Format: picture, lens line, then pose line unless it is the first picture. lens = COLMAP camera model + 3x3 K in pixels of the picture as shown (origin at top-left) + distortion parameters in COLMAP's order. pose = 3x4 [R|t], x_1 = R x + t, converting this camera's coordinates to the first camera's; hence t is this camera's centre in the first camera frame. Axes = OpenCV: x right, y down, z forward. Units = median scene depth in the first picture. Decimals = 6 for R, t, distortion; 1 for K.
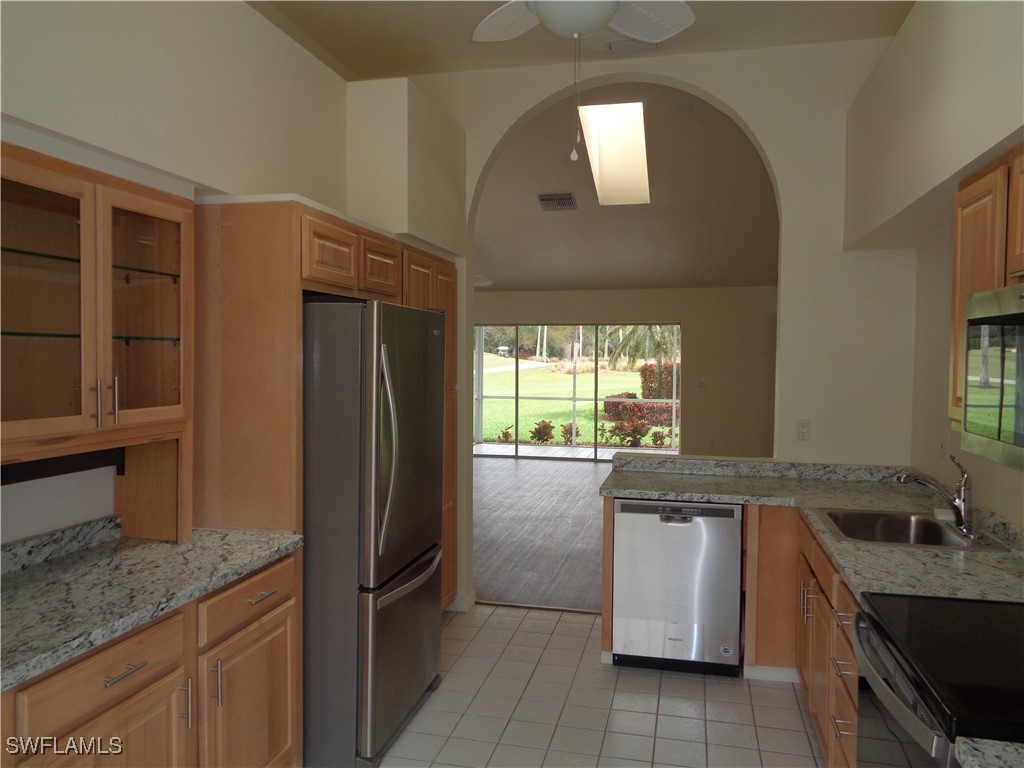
lens RADIAL K [[778.2, 0, 508.9], [0, 778.2, 386.9], [0, 0, 1]] dist [0.005793, -0.002161]
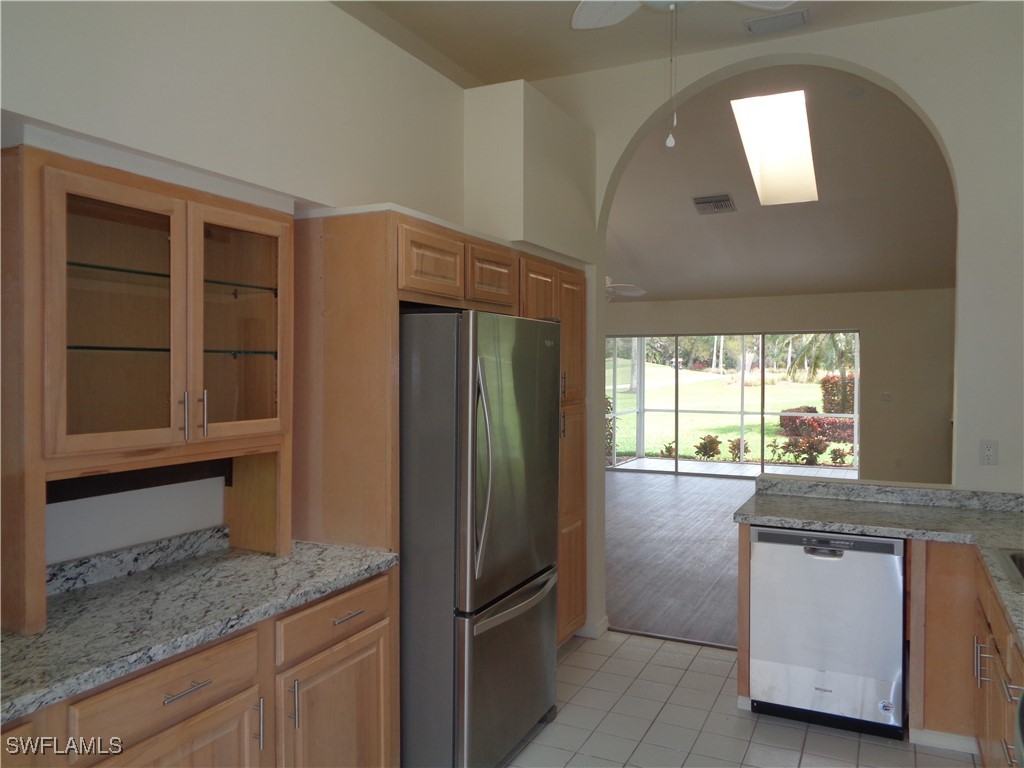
lens RADIAL K [[777.3, 0, 509.6], [0, 777.3, 385.7], [0, 0, 1]] dist [0.008686, 0.000197]
pose [[0.975428, -0.000305, -0.220317, 0.084062], [-0.003514, 0.999850, -0.016943, -0.002358], [0.220290, 0.017301, 0.975281, 0.082276]]
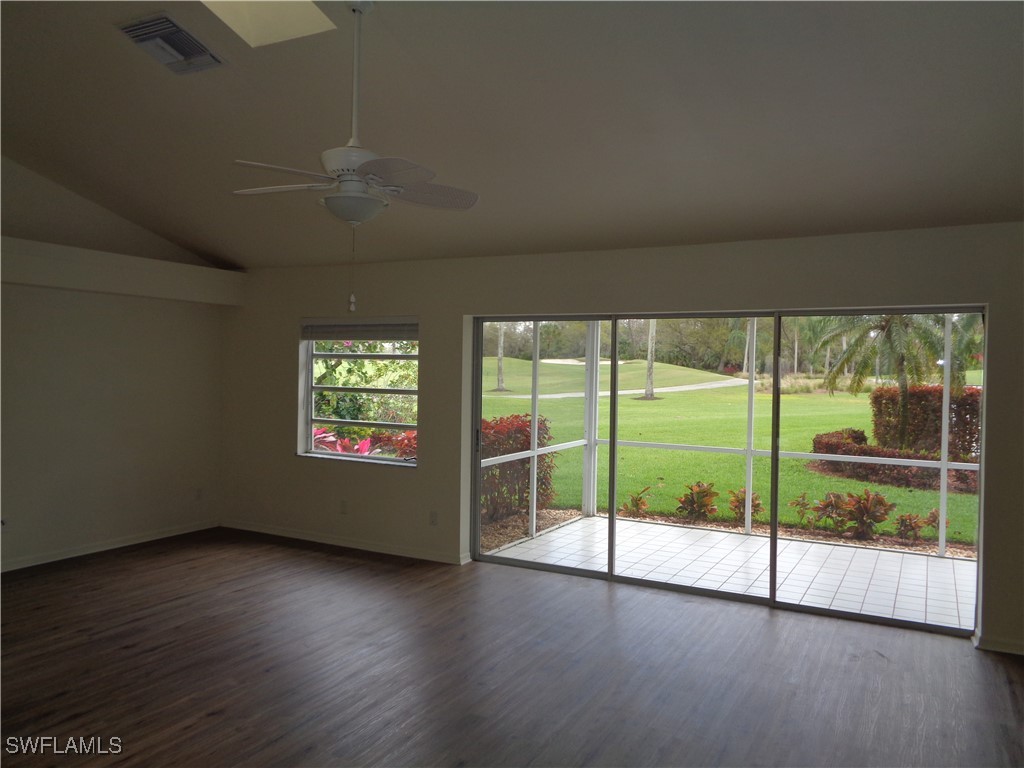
lens RADIAL K [[770.6, 0, 512.0], [0, 770.6, 384.0], [0, 0, 1]] dist [0.002011, 0.000317]
pose [[0.965056, 0.014984, -0.261614, 0.320615], [-0.020618, 0.999611, -0.018803, -0.102425], [0.261230, 0.023540, 0.964989, 2.050341]]
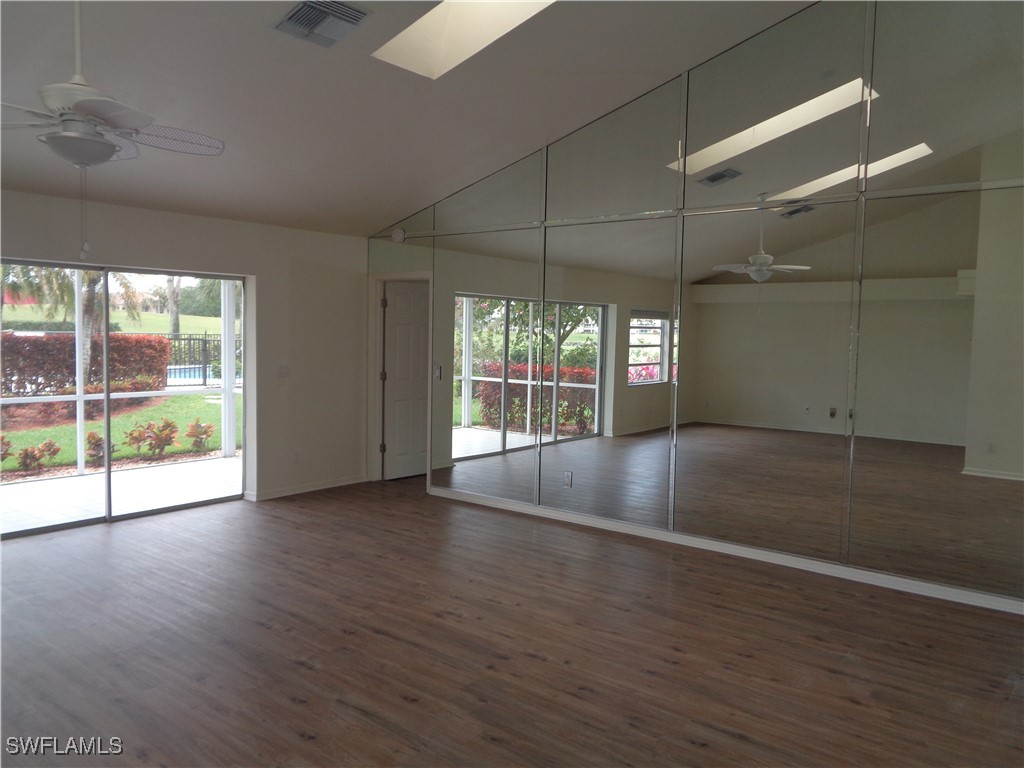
lens RADIAL K [[777.3, 0, 509.6], [0, 777.3, 385.7], [0, 0, 1]] dist [0.008686, 0.000197]
pose [[0.425471, -0.059289, 0.903028, -1.043398], [0.018910, 0.998216, 0.056630, -0.100583], [-0.904775, -0.007018, 0.425833, 2.065676]]
